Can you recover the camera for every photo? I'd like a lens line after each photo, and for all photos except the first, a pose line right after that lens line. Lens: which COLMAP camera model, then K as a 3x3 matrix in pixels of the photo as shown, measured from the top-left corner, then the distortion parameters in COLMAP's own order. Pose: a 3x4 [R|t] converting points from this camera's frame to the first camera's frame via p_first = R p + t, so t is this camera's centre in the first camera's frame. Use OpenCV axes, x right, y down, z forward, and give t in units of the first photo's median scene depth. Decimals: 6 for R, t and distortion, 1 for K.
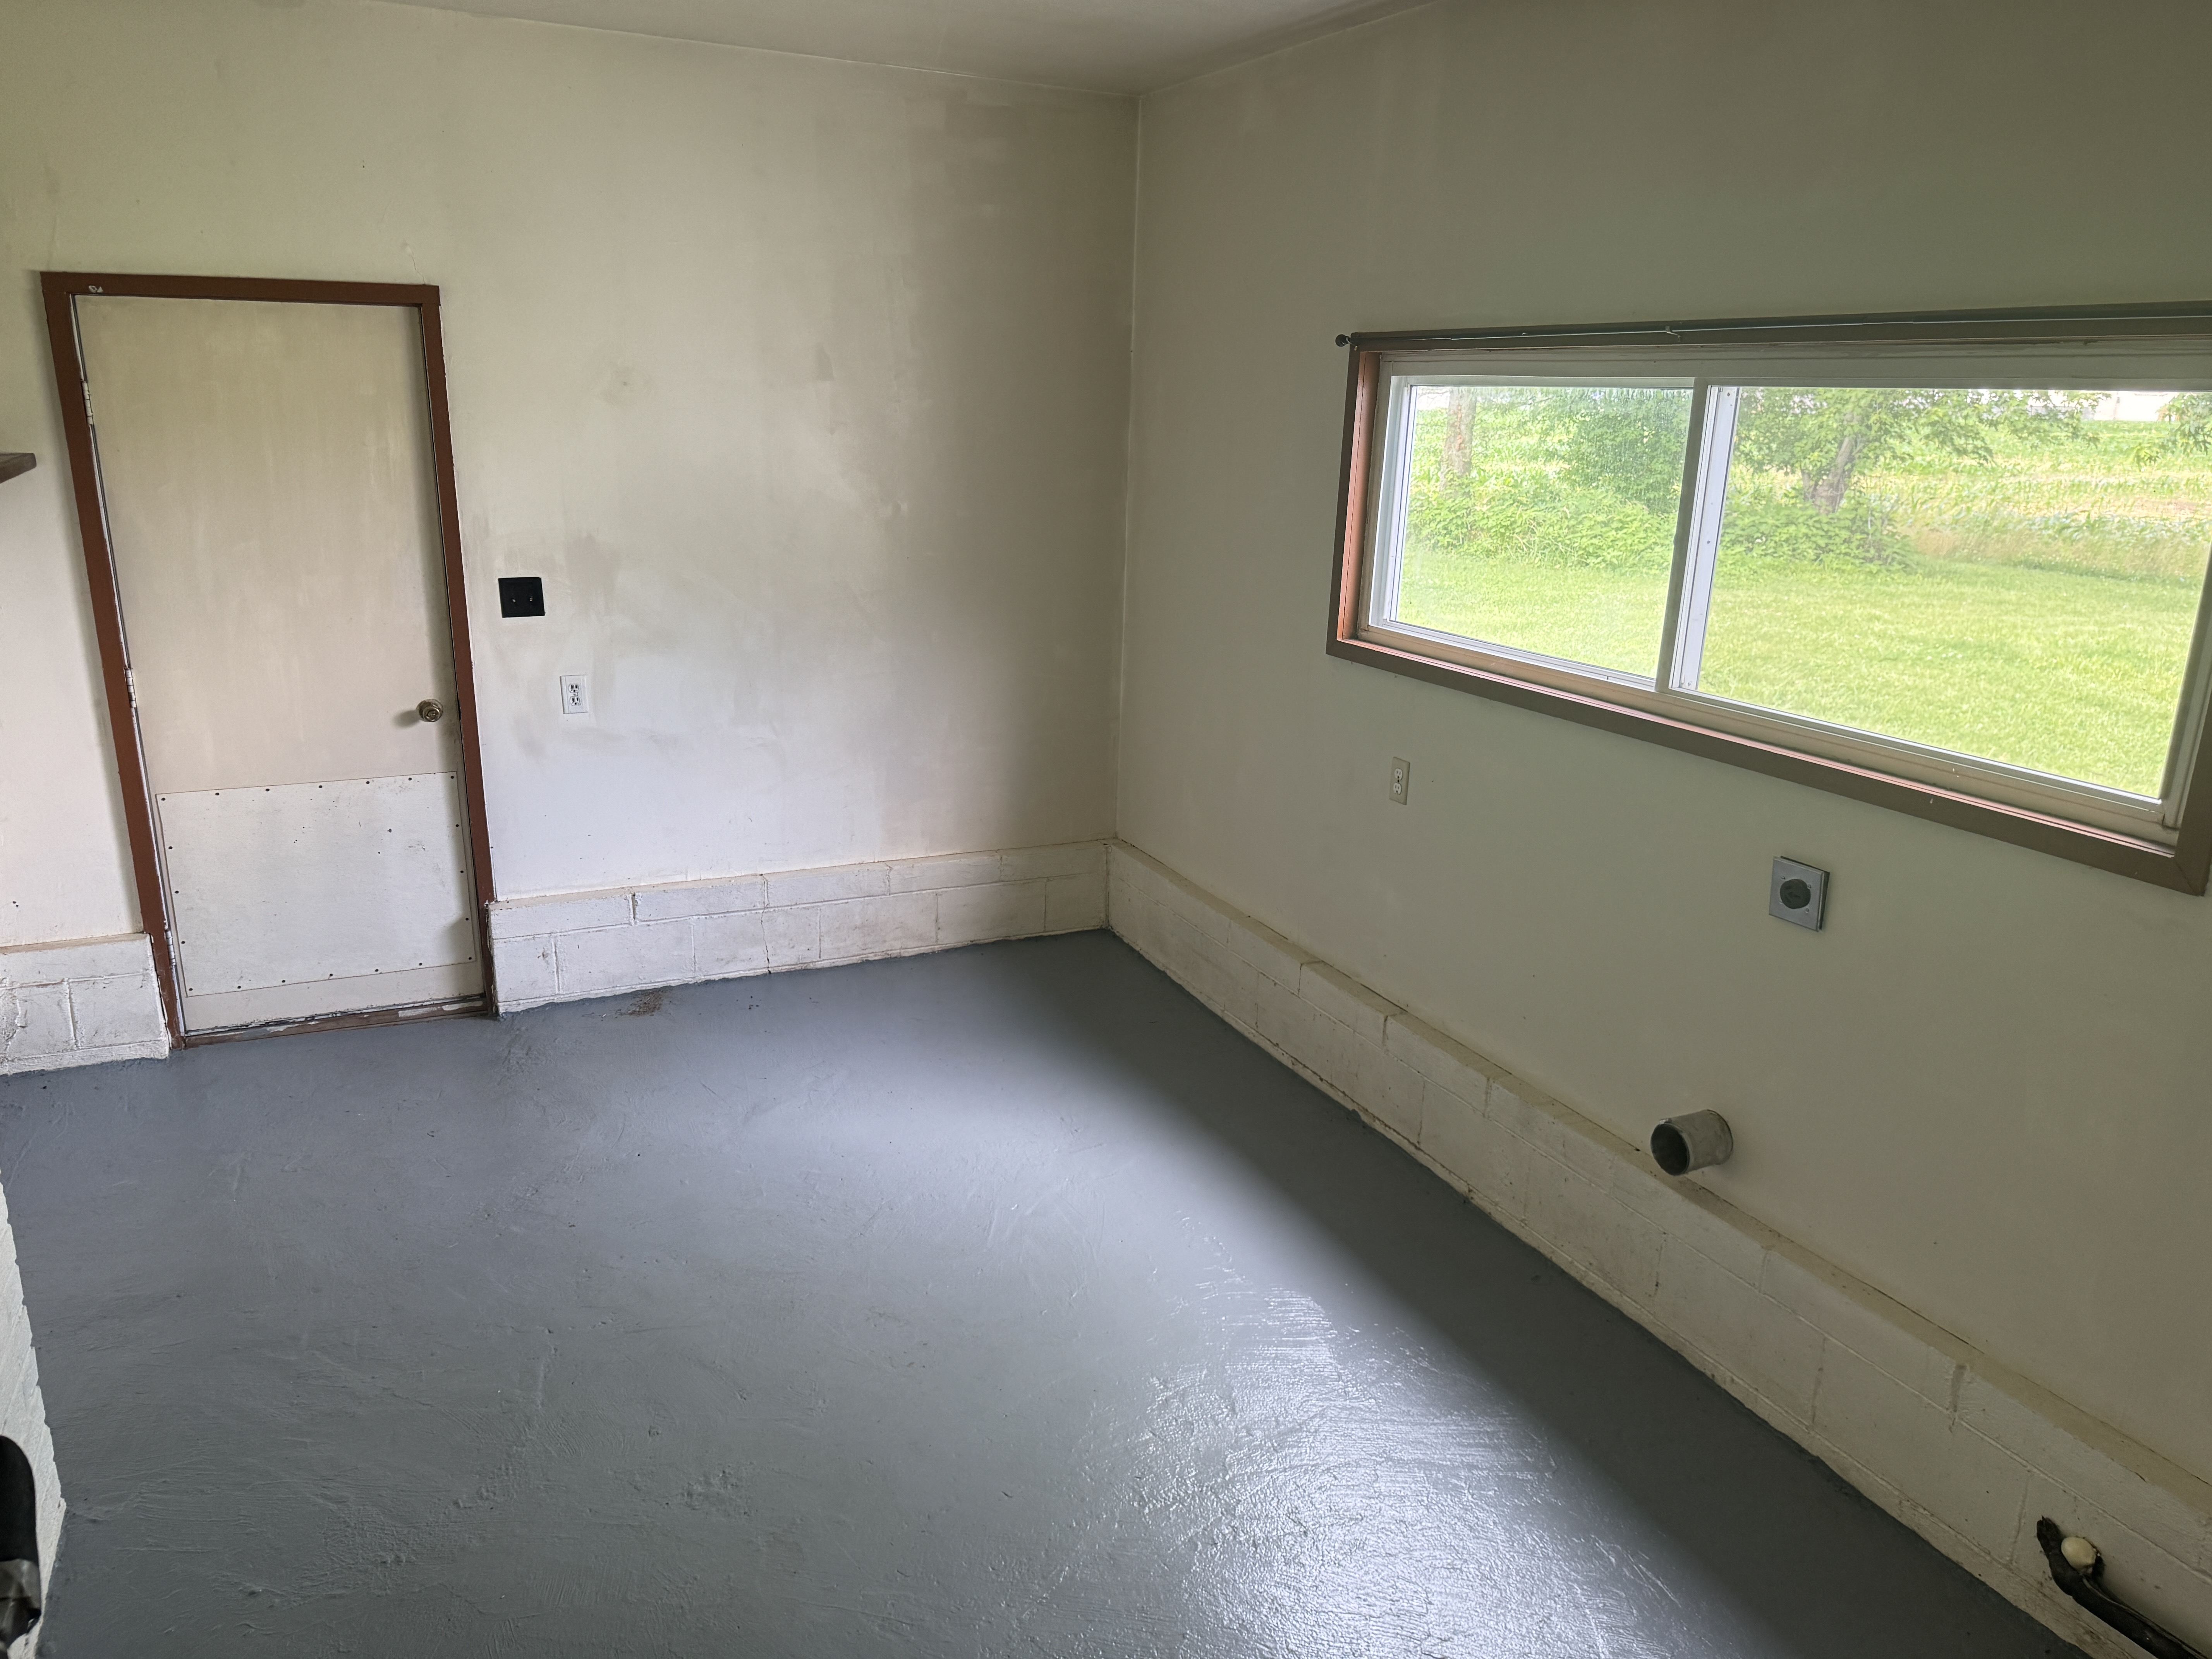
lens RADIAL K [[1556.7, 0, 1096.8], [0, 1556.7, 810.0], [0, 0, 1]] dist [0.113385, -0.161703]
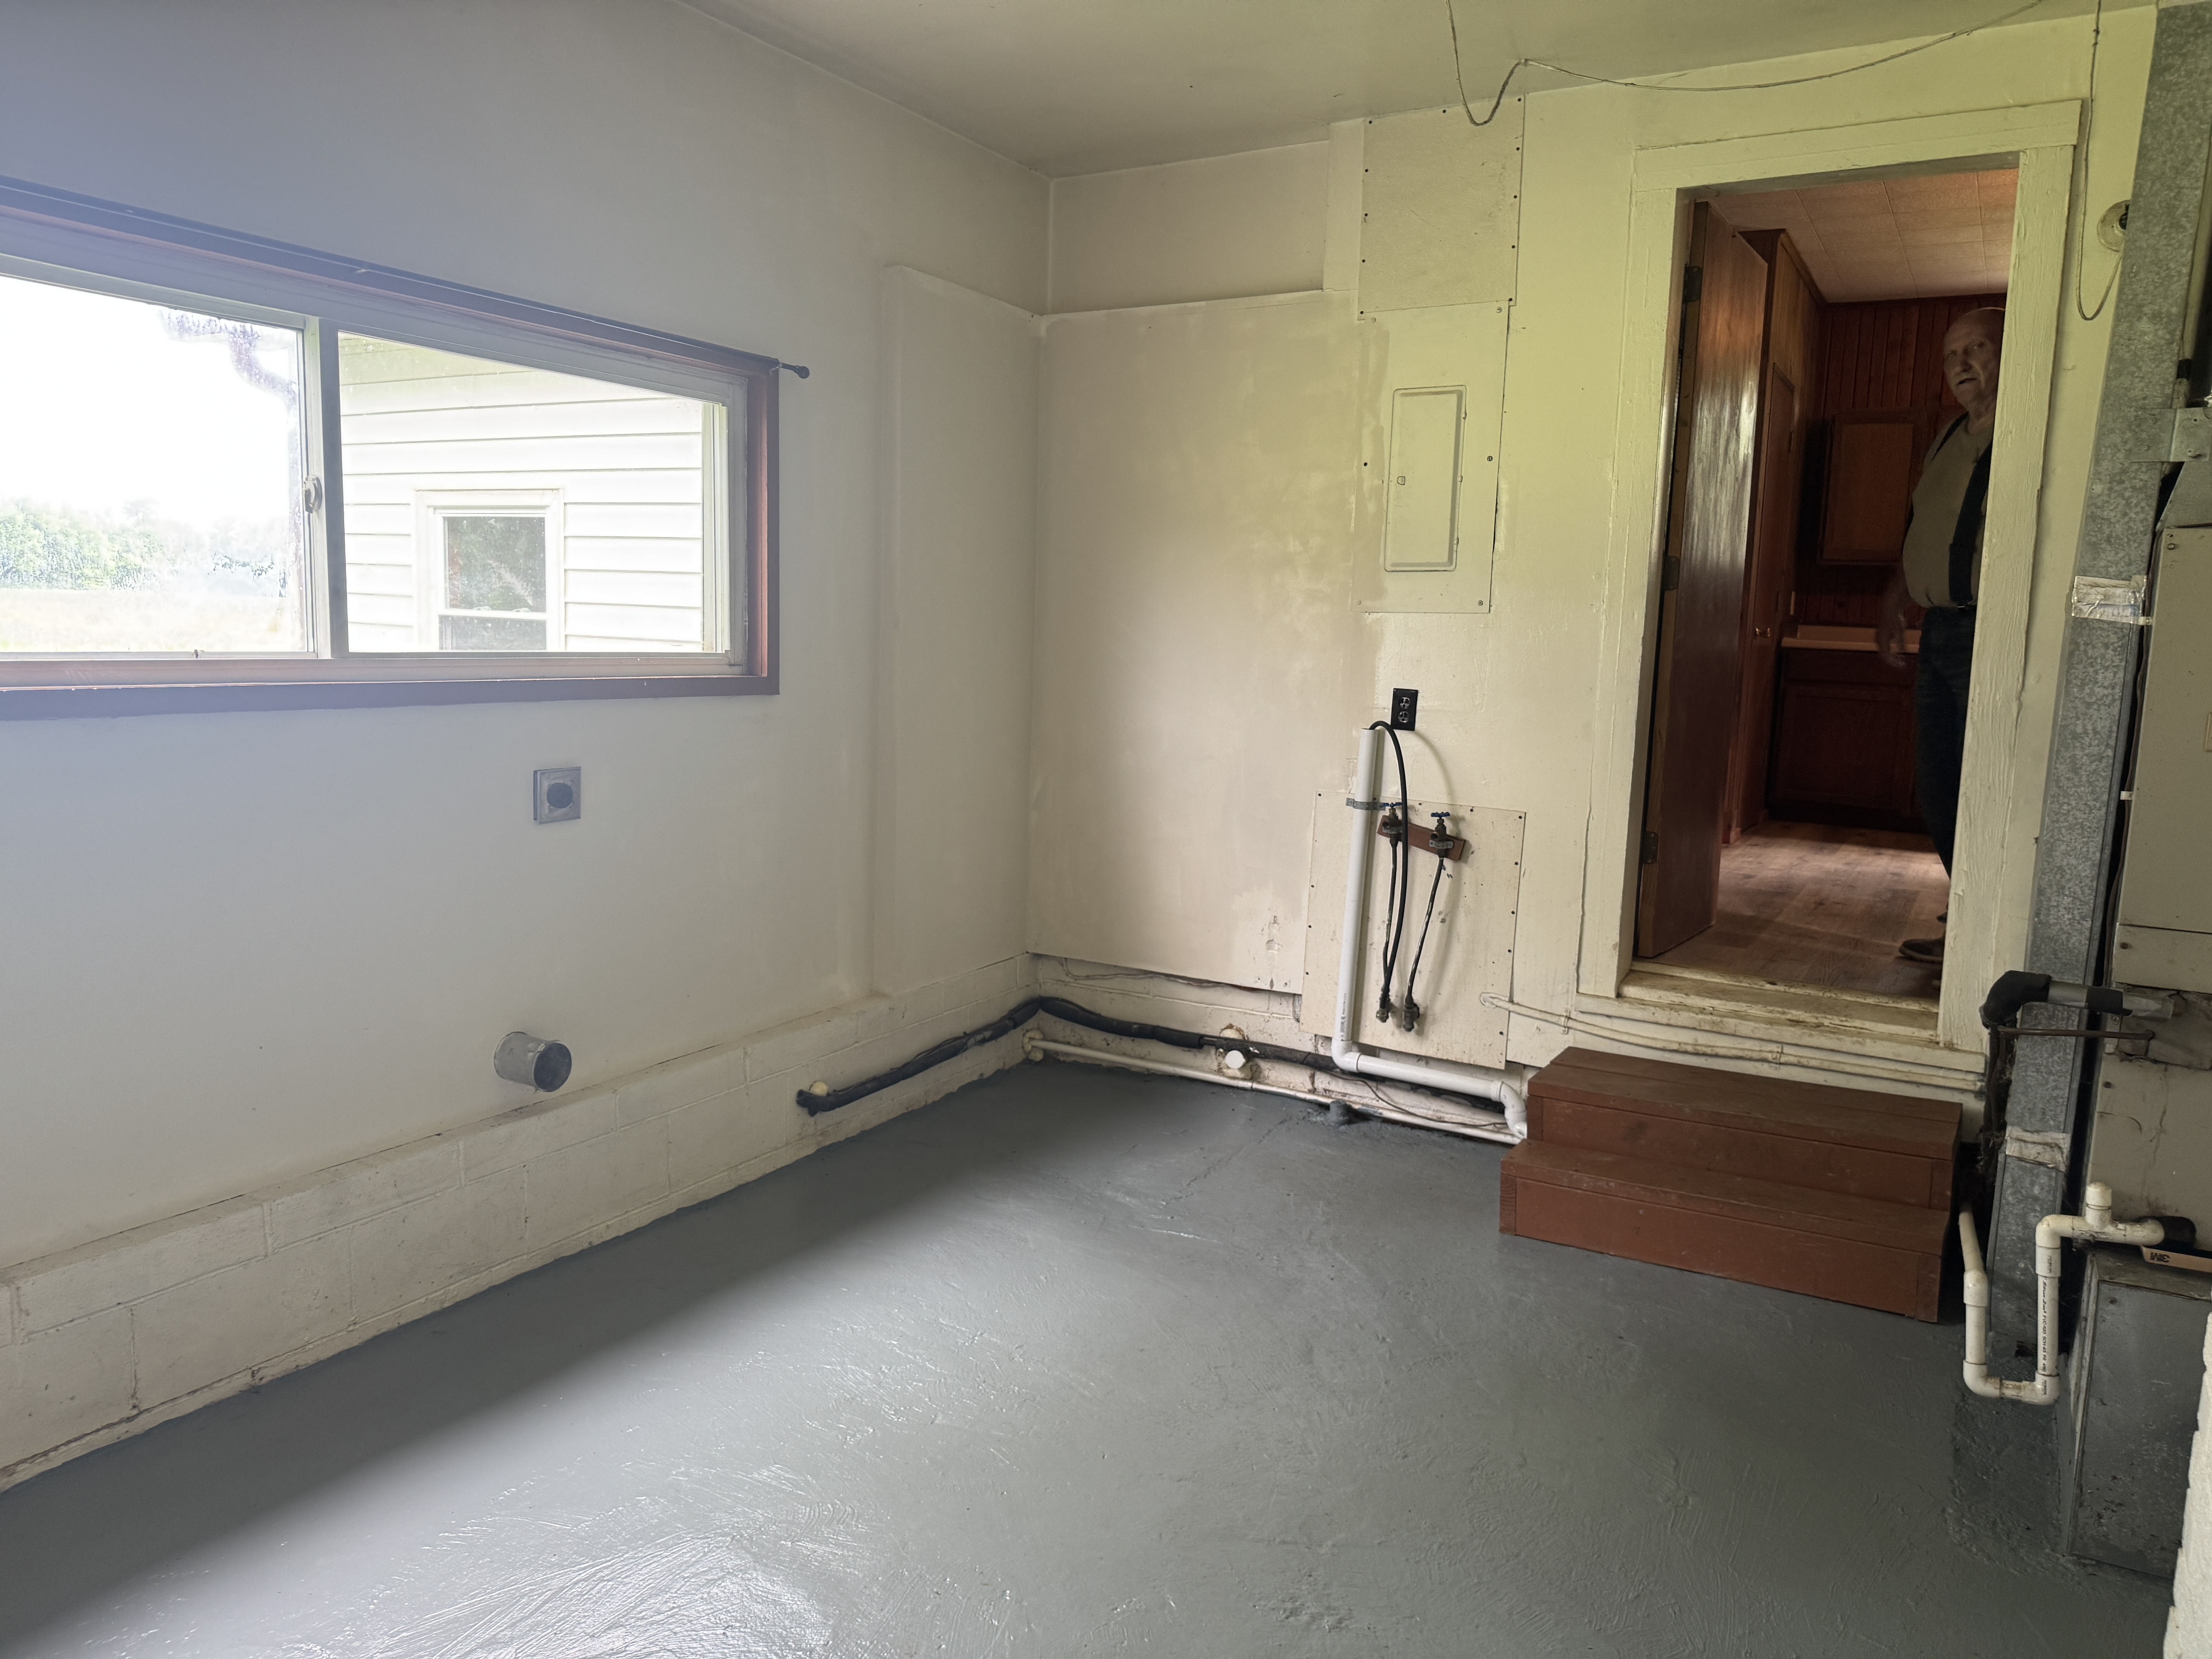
lens RADIAL K [[1556.7, 0, 1096.8], [0, 1556.7, 810.0], [0, 0, 1]] dist [0.113385, -0.161703]
pose [[-0.566963, -0.132641, 0.812994, -0.659011], [0.178477, 0.943727, 0.278435, -0.171394], [-0.804176, 0.302963, -0.511384, 1.159957]]
